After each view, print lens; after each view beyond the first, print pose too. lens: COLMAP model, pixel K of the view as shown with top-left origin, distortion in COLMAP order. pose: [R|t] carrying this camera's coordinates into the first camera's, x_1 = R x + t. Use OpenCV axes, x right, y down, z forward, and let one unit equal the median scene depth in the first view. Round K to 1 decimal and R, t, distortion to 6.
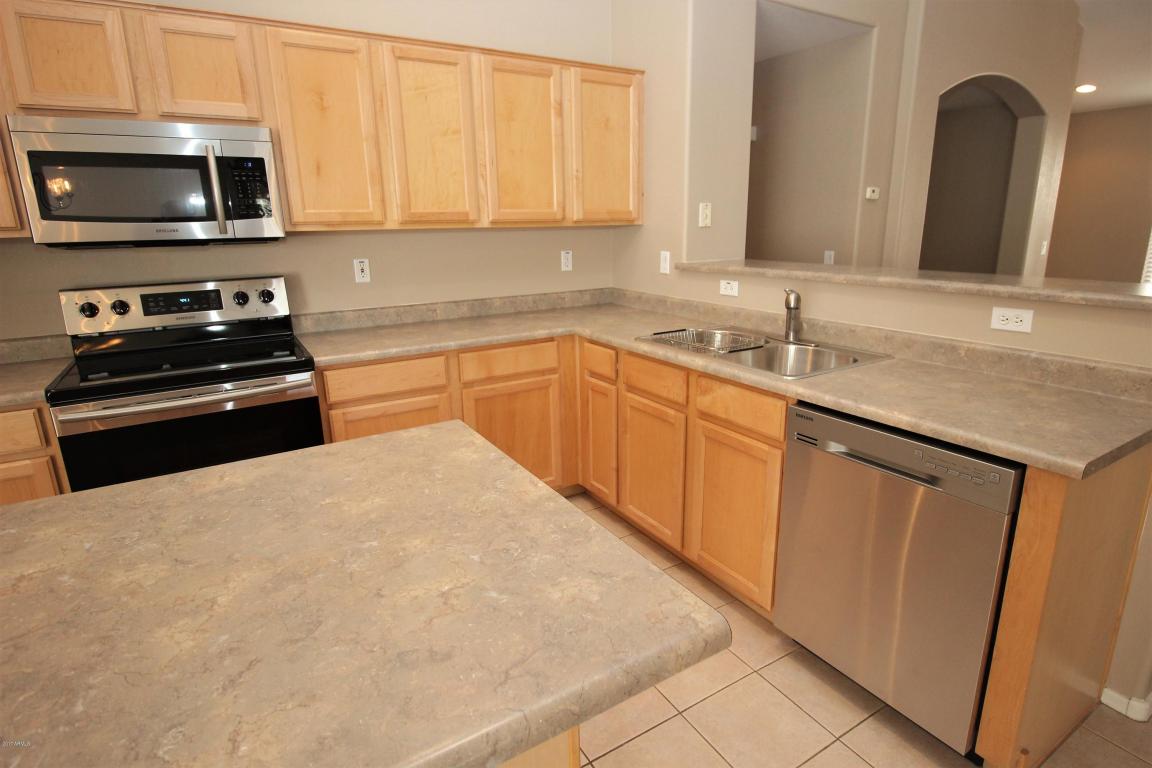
lens RADIAL K [[608.6, 0, 587.9], [0, 608.6, 375.9], [0, 0, 1]] dist [0.000098, -0.009331]
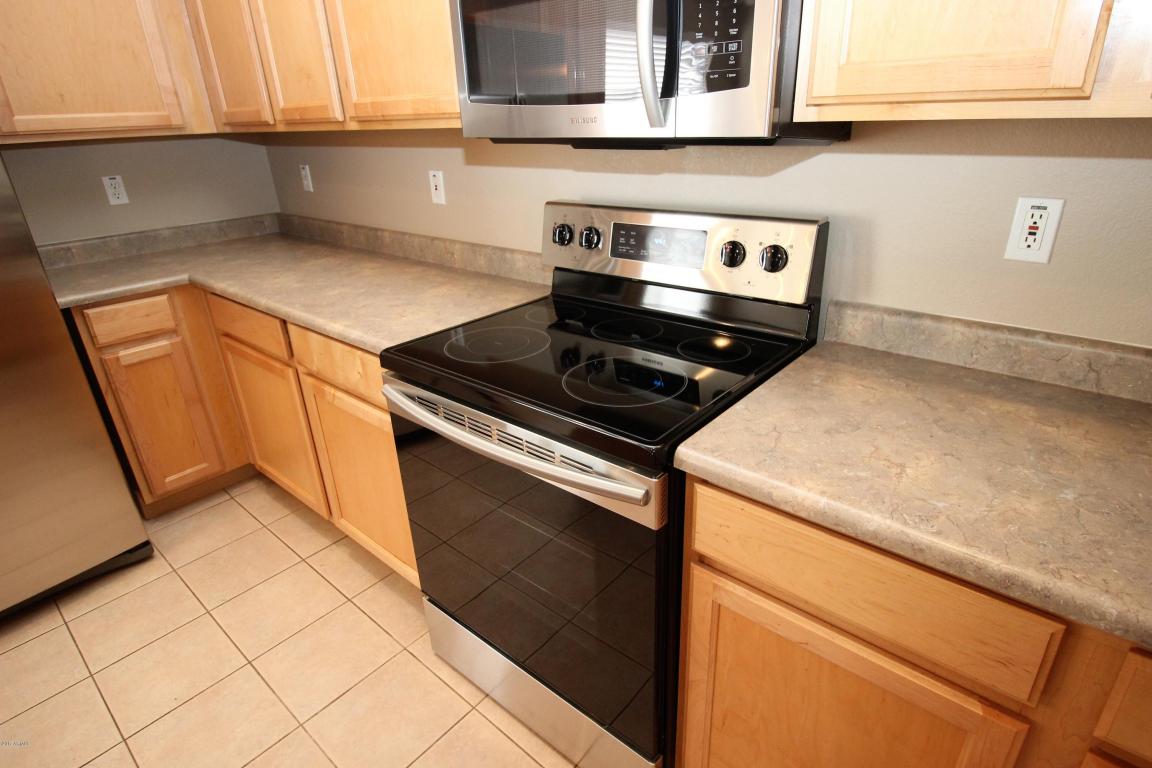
lens RADIAL K [[608.6, 0, 596.3], [0, 608.6, 378.0], [0, 0, 1]] dist [0.000098, -0.009331]
pose [[0.315473, 0.380305, -0.869394, -0.116589], [-0.208844, 0.921540, 0.327334, -0.188751], [0.925668, 0.078303, 0.370145, 0.752658]]
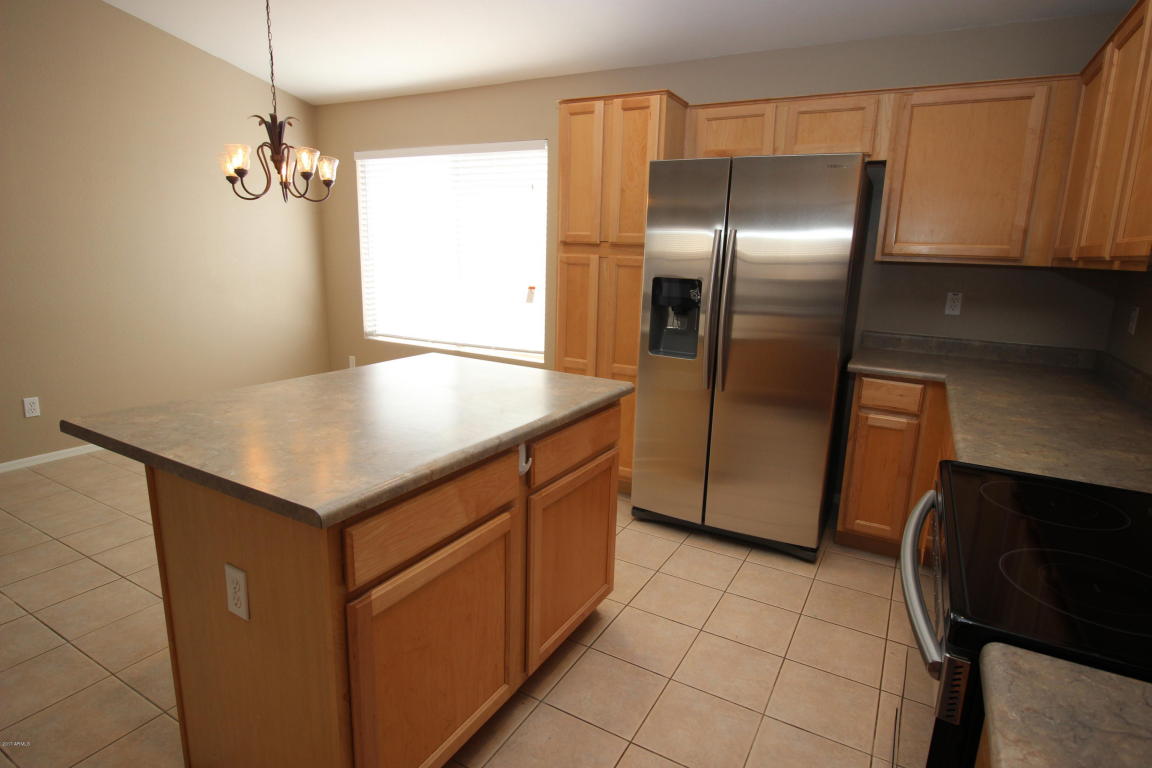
lens RADIAL K [[608.6, 0, 597.0], [0, 608.6, 376.5], [0, 0, 1]] dist [0.000098, -0.009331]
pose [[-0.868324, 0.083353, -0.488944, -0.104942], [-0.145572, 0.899538, 0.411874, -0.254553], [0.474155, 0.428817, -0.768956, 1.043445]]
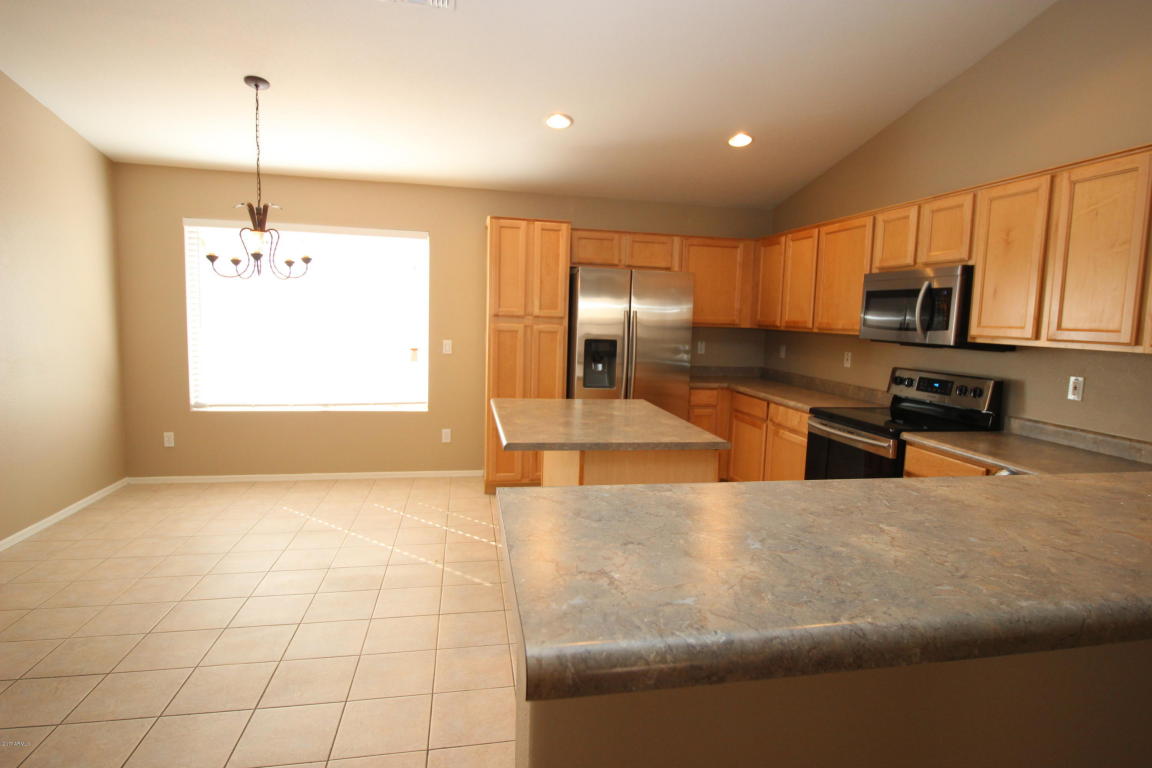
lens RADIAL K [[608.6, 0, 595.3], [0, 608.6, 376.1], [0, 0, 1]] dist [0.000098, -0.009331]
pose [[-0.341048, 0.095603, -0.935172, 0.964452], [-0.261154, 0.946019, 0.191952, -0.215367], [0.903042, 0.309689, -0.297671, 0.715774]]
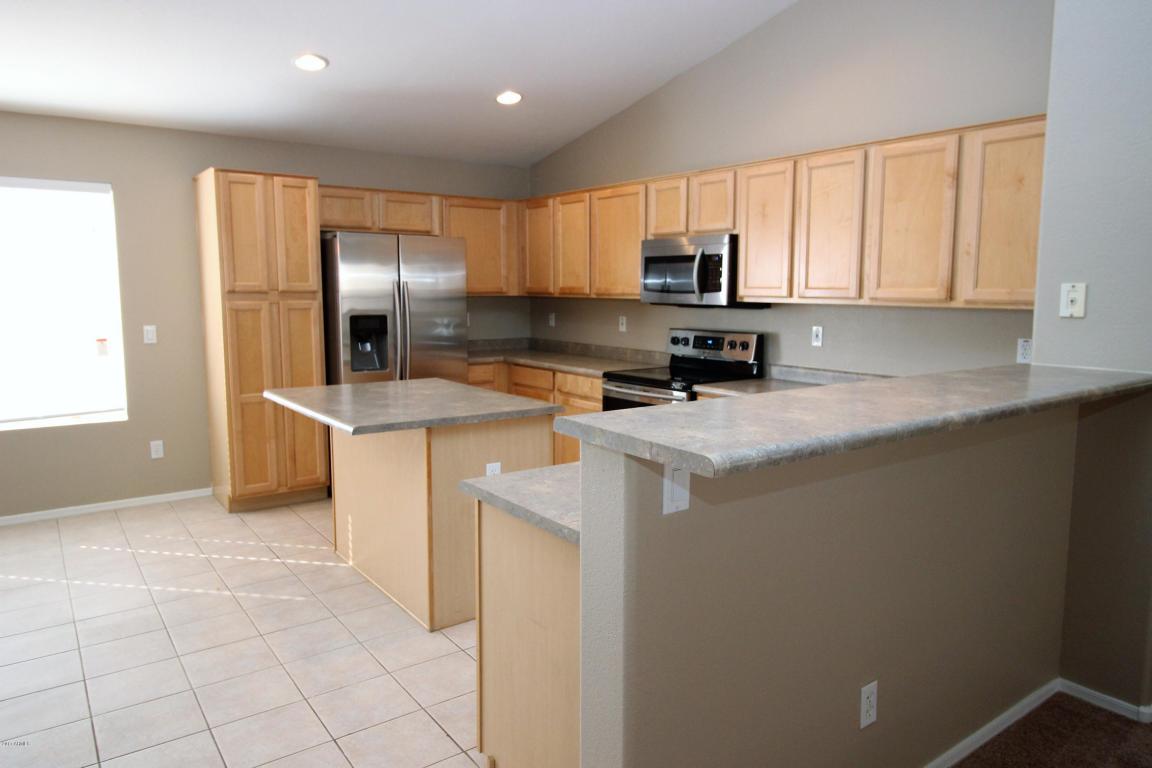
lens RADIAL K [[759.2, 0, 594.0], [0, 759.2, 372.8], [0, 0, 1]] dist [0.006508, -0.007474]
pose [[0.087240, 0.126440, -0.988131, 1.285643], [-0.251935, 0.962468, 0.100913, -0.175438], [0.963804, 0.240141, 0.115821, 0.519834]]
